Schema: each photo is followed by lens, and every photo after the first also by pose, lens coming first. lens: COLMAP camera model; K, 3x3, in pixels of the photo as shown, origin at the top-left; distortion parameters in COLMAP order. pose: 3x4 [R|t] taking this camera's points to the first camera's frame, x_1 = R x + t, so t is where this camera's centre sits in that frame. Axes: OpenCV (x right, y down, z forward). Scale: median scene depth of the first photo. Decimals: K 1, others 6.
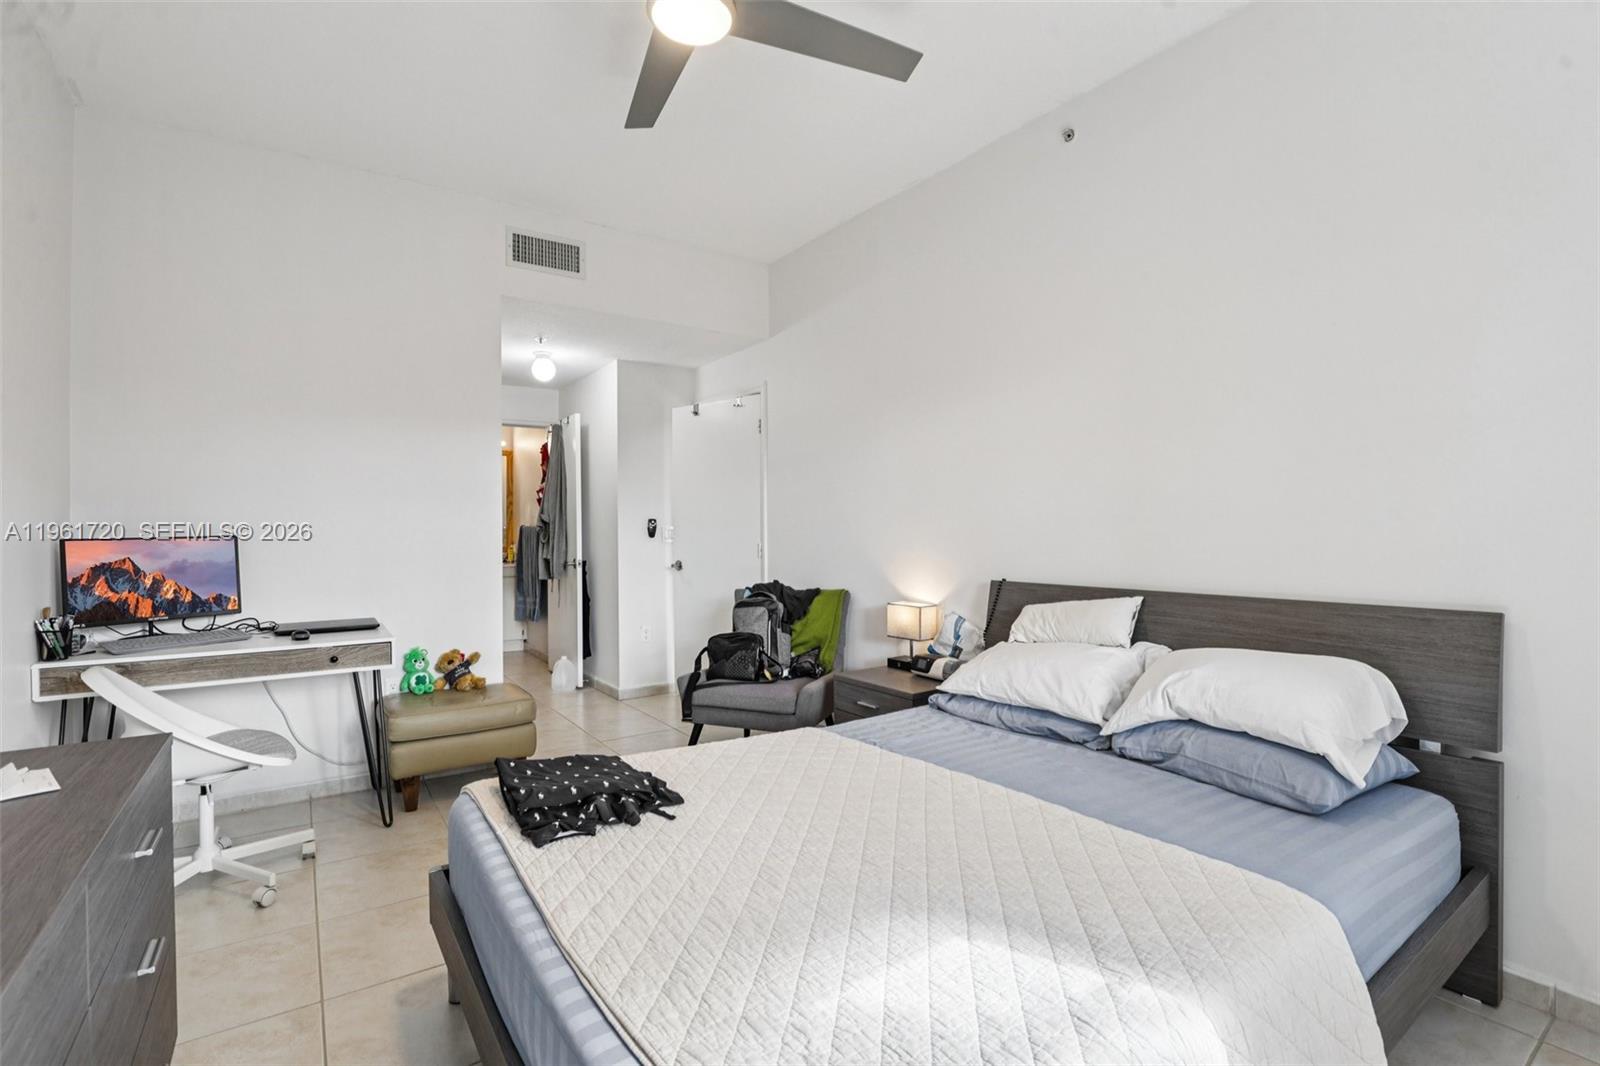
lens RADIAL K [[735.0, 0, 792.7], [0, 735.0, 530.1], [0, 0, 1]] dist [-0.035787, 0.007314]
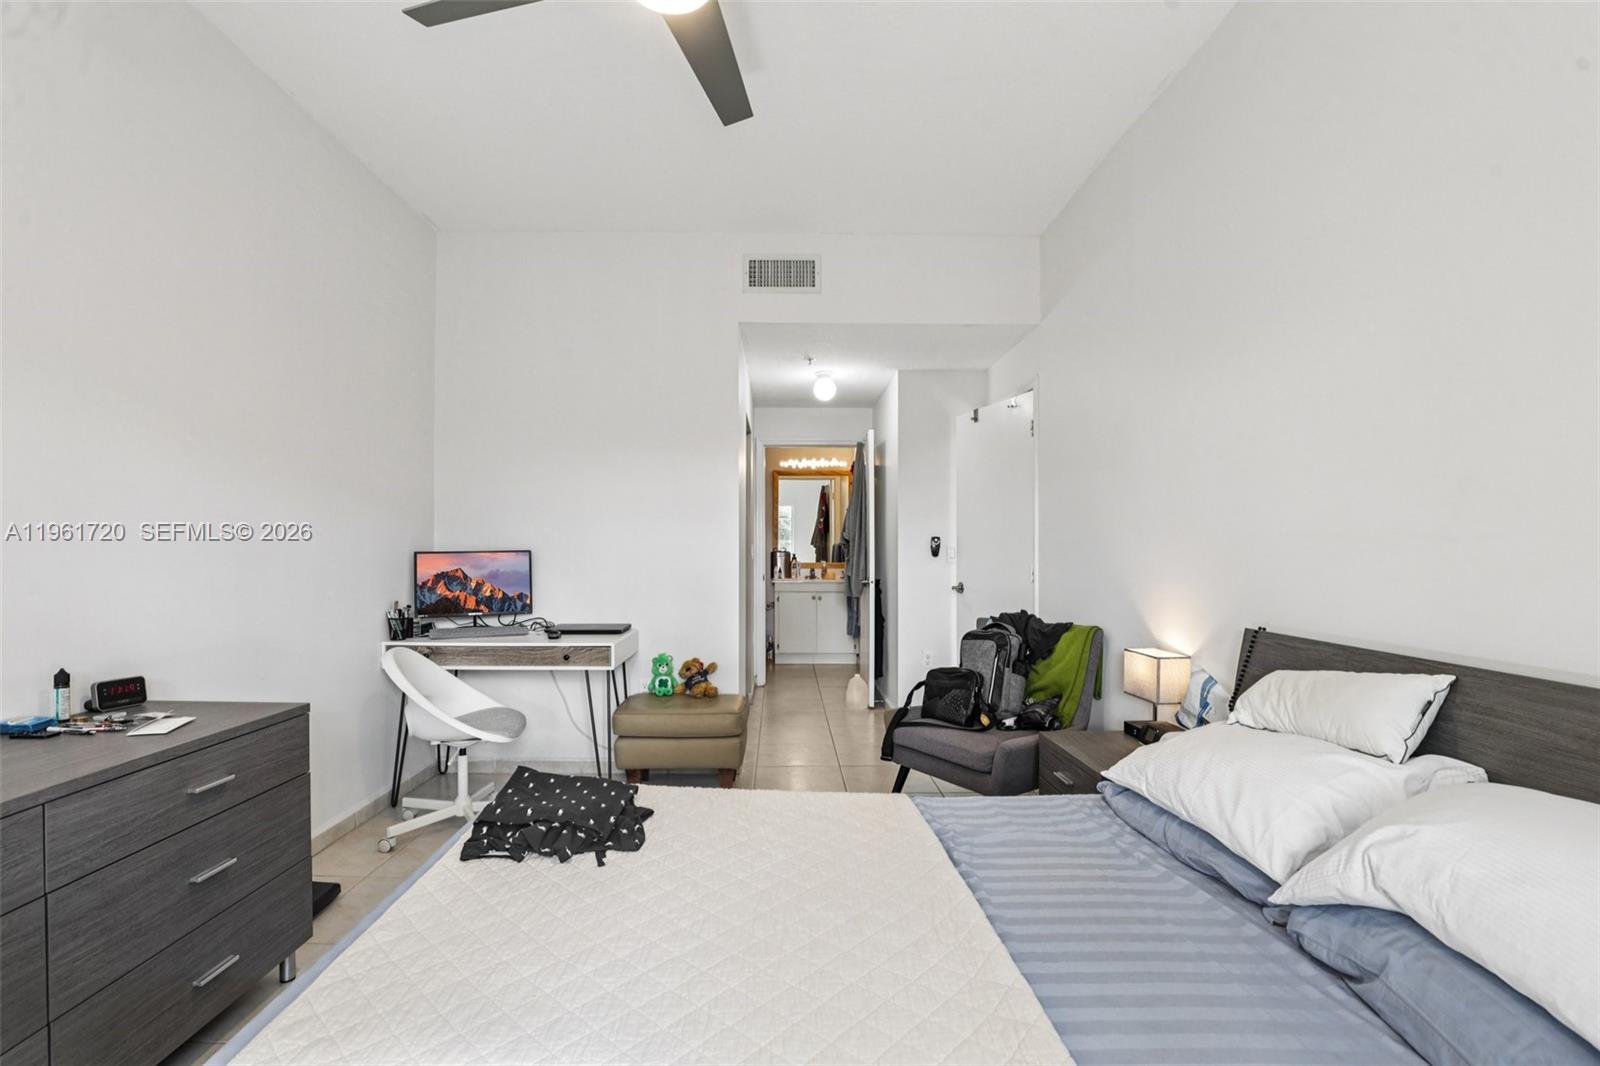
lens RADIAL K [[735.0, 0, 782.3], [0, 735.0, 552.7], [0, 0, 1]] dist [-0.035787, 0.007314]
pose [[0.830293, 0.012757, -0.557181, 0.284418], [-0.008632, 0.999912, 0.010031, -0.005022], [0.557260, -0.003519, 0.830331, 0.196372]]
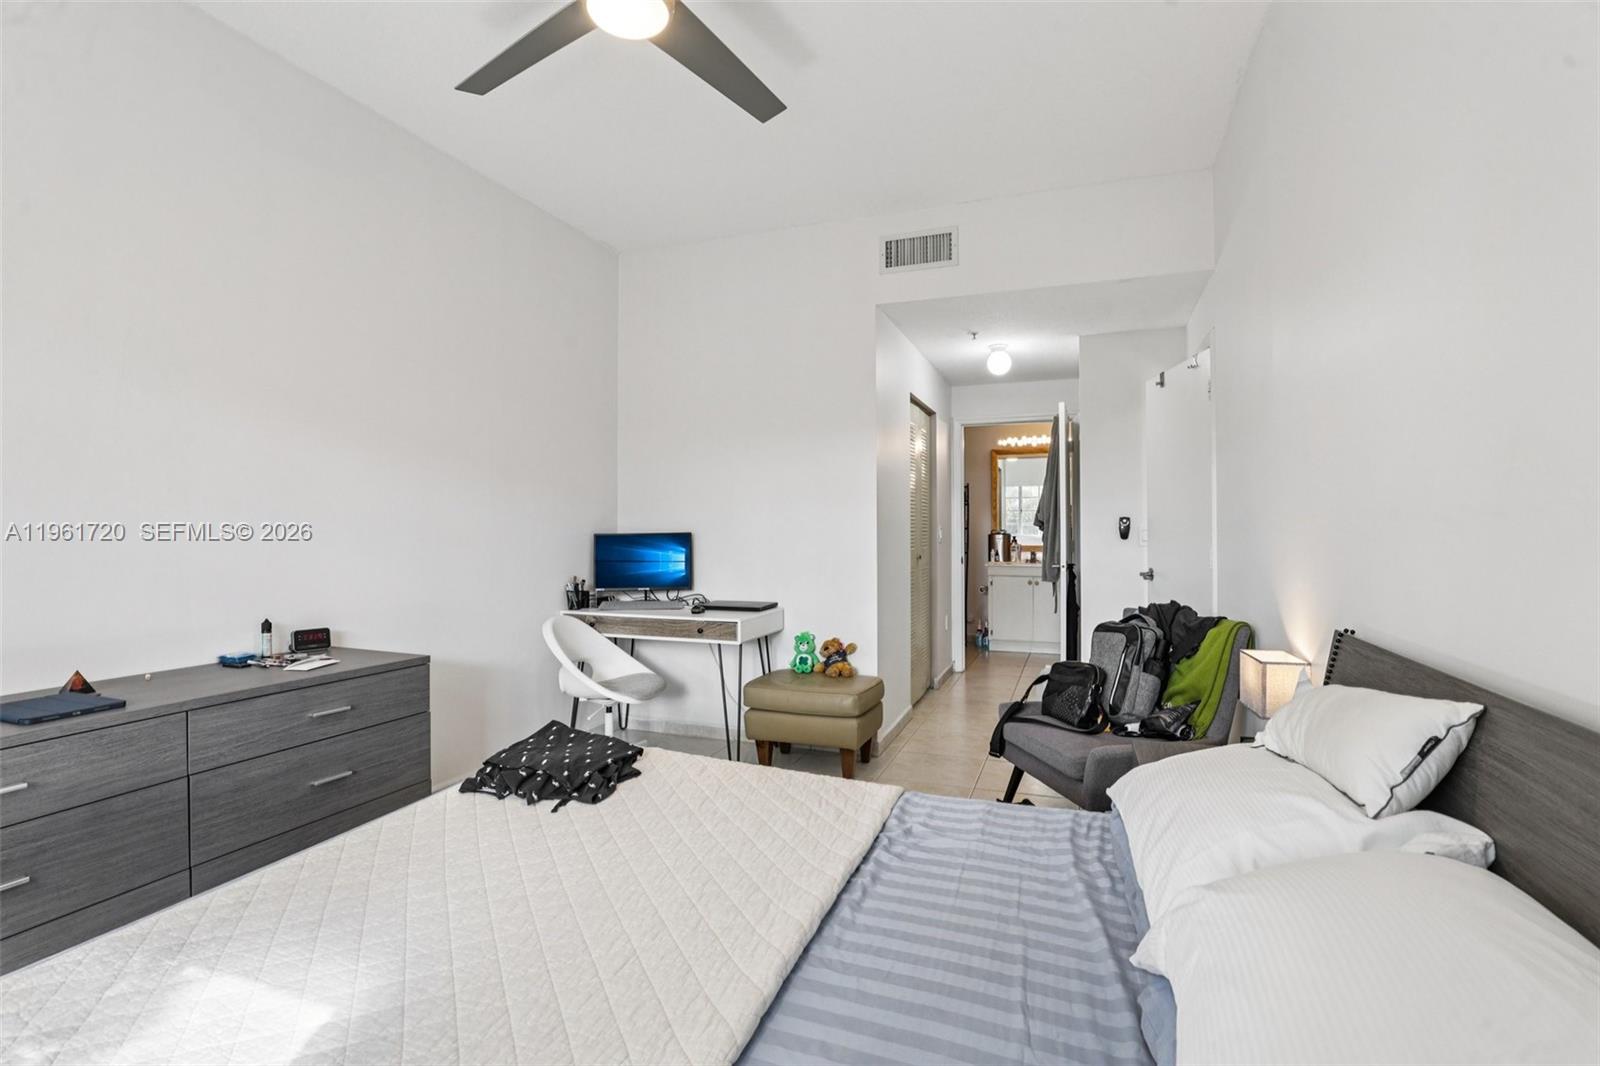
lens RADIAL K [[735.0, 0, 802.9], [0, 735.0, 527.7], [0, 0, 1]] dist [-0.035787, 0.007314]
pose [[0.578845, 0.005219, -0.815421, 0.470666], [-0.005318, 0.999982, 0.002625, -0.006131], [0.815420, 0.002817, 0.578863, 0.369050]]
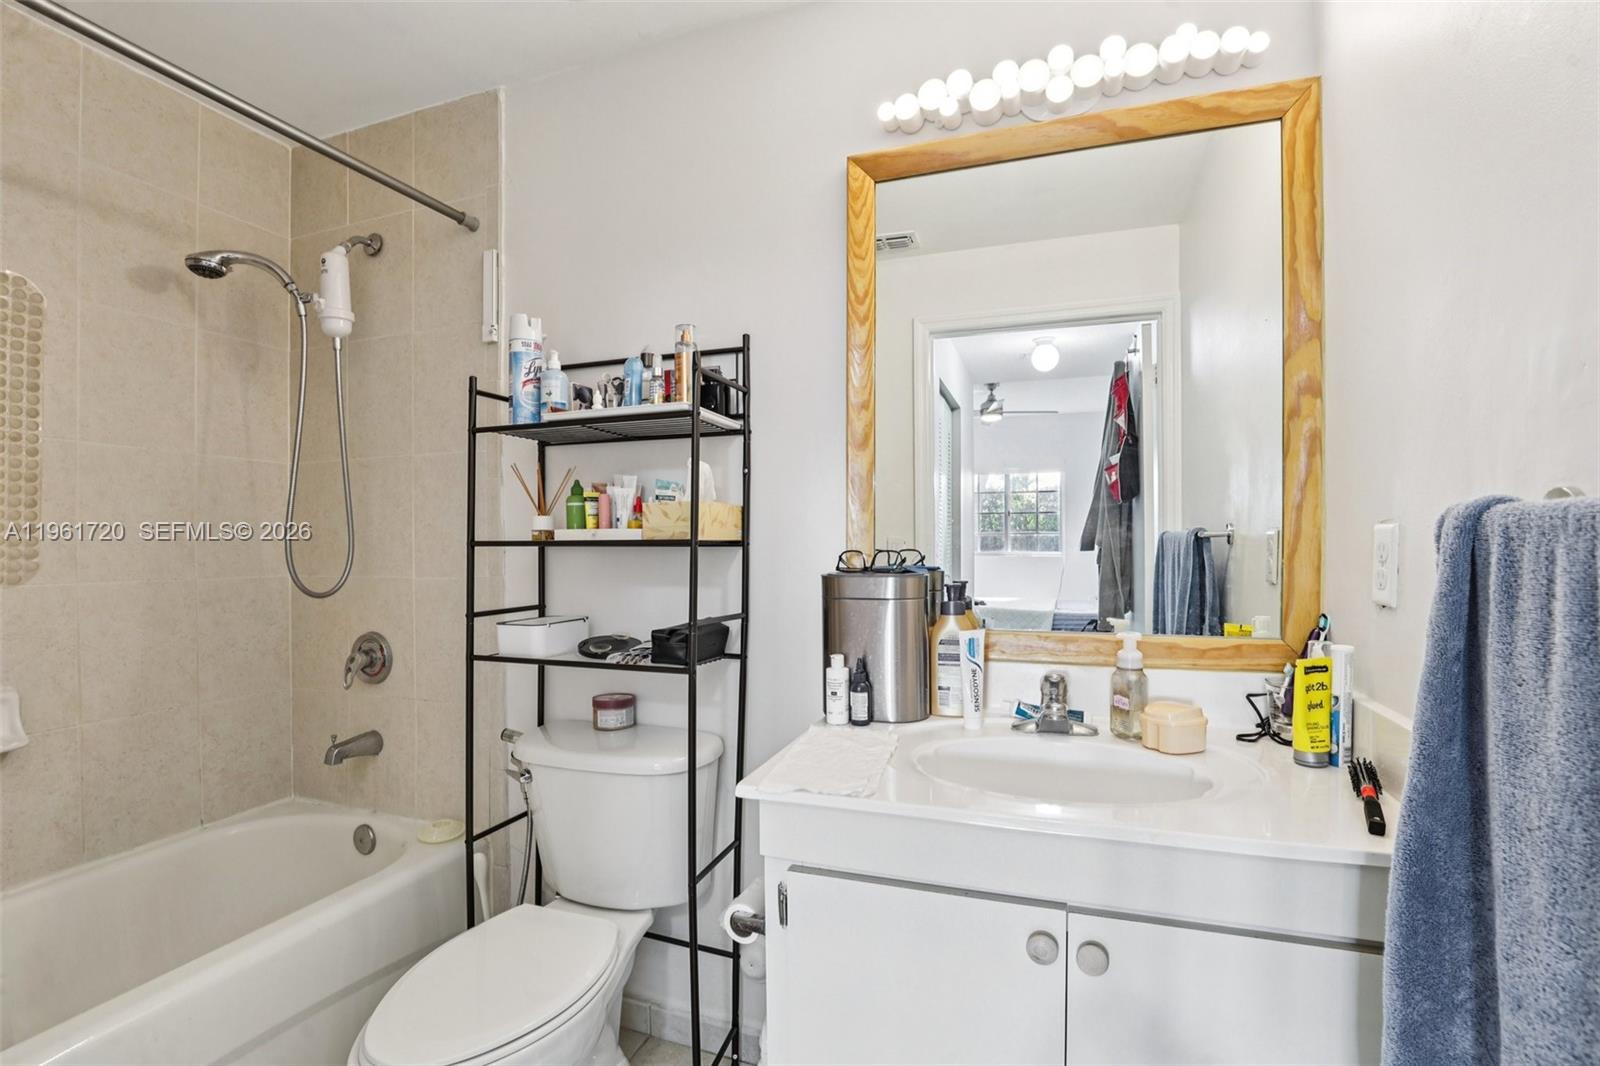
lens RADIAL K [[735.0, 0, 805.9], [0, 735.0, 535.8], [0, 0, 1]] dist [-0.035787, 0.007314]
pose [[0.589140, 0.007026, -0.808000, -0.790787], [-0.003058, 0.999974, 0.006466, -0.009086], [0.808025, -0.001338, 0.589147, 2.003130]]
